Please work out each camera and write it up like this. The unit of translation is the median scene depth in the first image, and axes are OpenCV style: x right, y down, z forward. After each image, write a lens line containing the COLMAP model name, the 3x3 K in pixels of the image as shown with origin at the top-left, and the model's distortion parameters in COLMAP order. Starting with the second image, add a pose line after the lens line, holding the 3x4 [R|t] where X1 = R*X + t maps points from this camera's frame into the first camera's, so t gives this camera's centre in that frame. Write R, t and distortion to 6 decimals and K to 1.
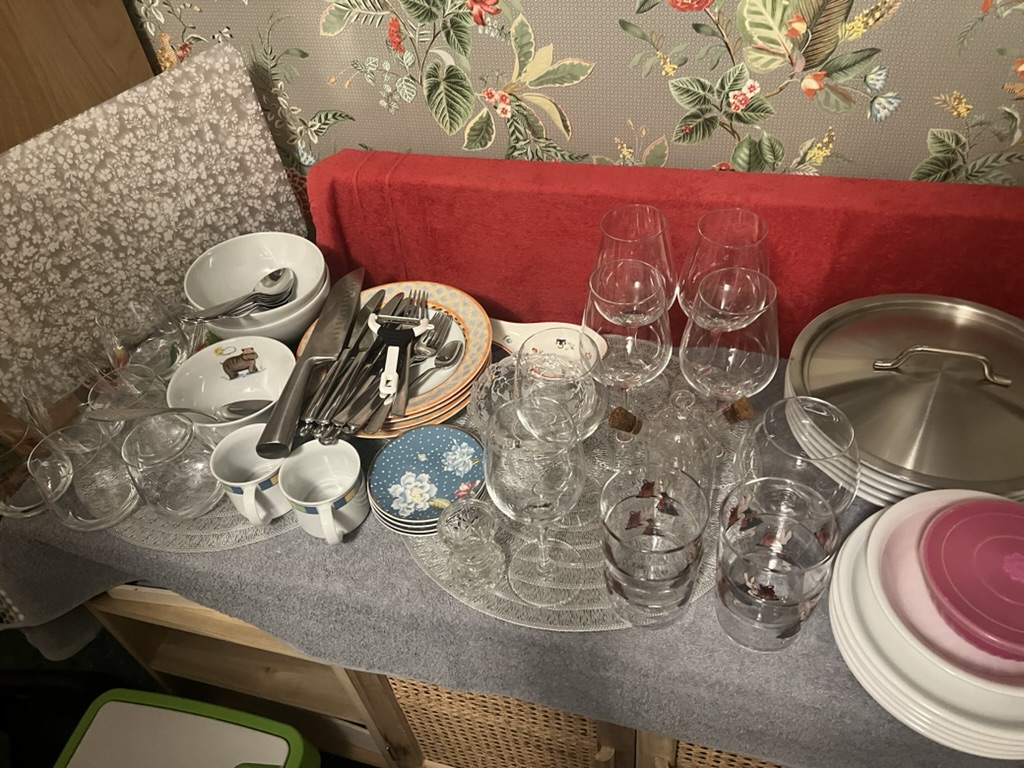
lens RADIAL K [[774.5, 0, 524.8], [0, 774.5, 380.9], [0, 0, 1]] dist [0.047707, -0.064271]
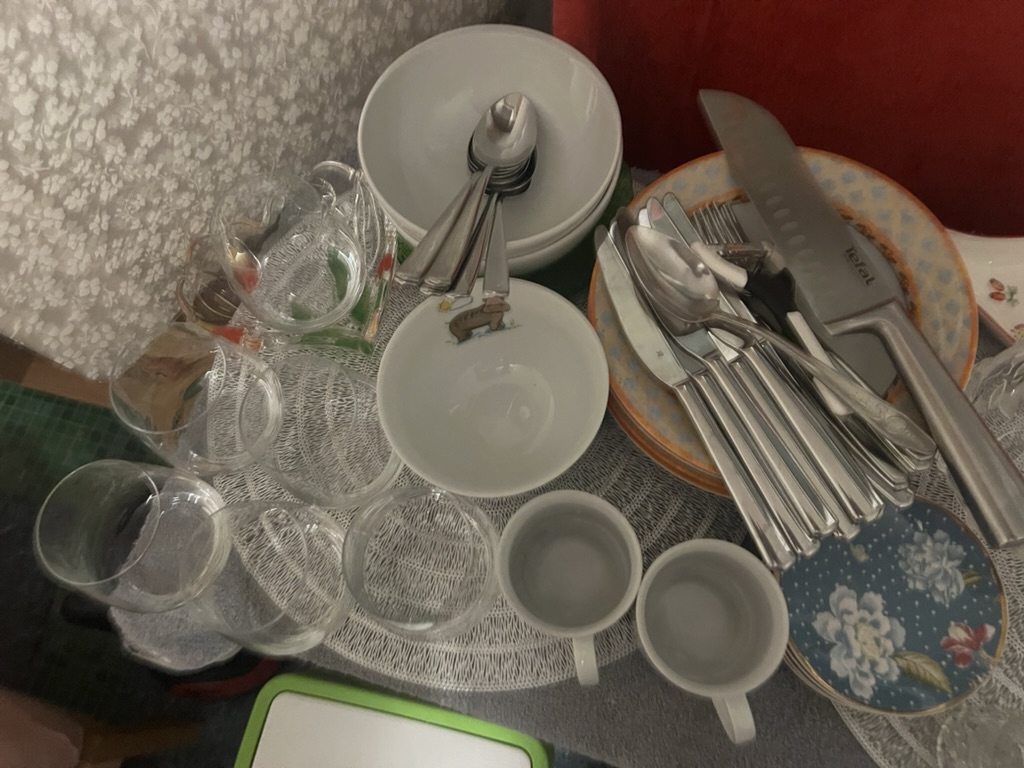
lens RADIAL K [[774.5, 0, 519.3], [0, 774.5, 378.7], [0, 0, 1]] dist [0.047707, -0.064271]
pose [[0.999734, 0.021588, -0.008140, -0.327465], [-0.016167, 0.907208, 0.420371, -0.214213], [0.016460, -0.420127, 0.907316, 0.476074]]
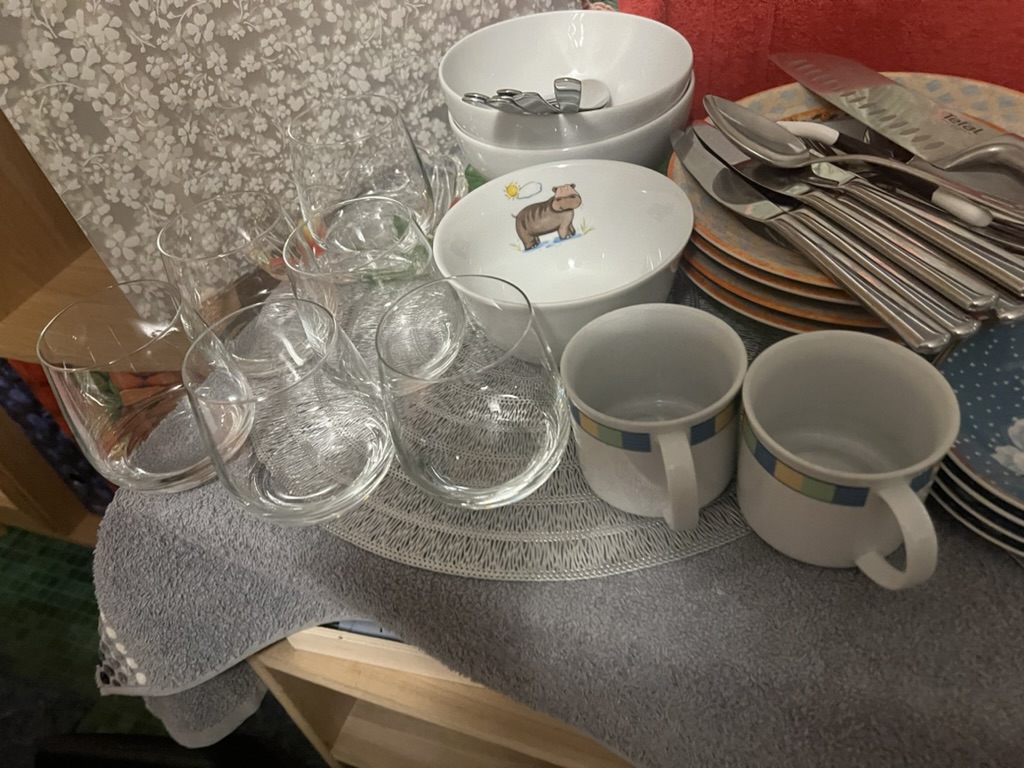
lens RADIAL K [[774.5, 0, 506.9], [0, 774.5, 391.2], [0, 0, 1]] dist [0.047707, -0.064271]
pose [[0.992385, 0.025064, -0.120599, -0.323121], [-0.026273, 0.999619, -0.008447, 0.098180], [0.120342, 0.011551, 0.992665, 0.475790]]
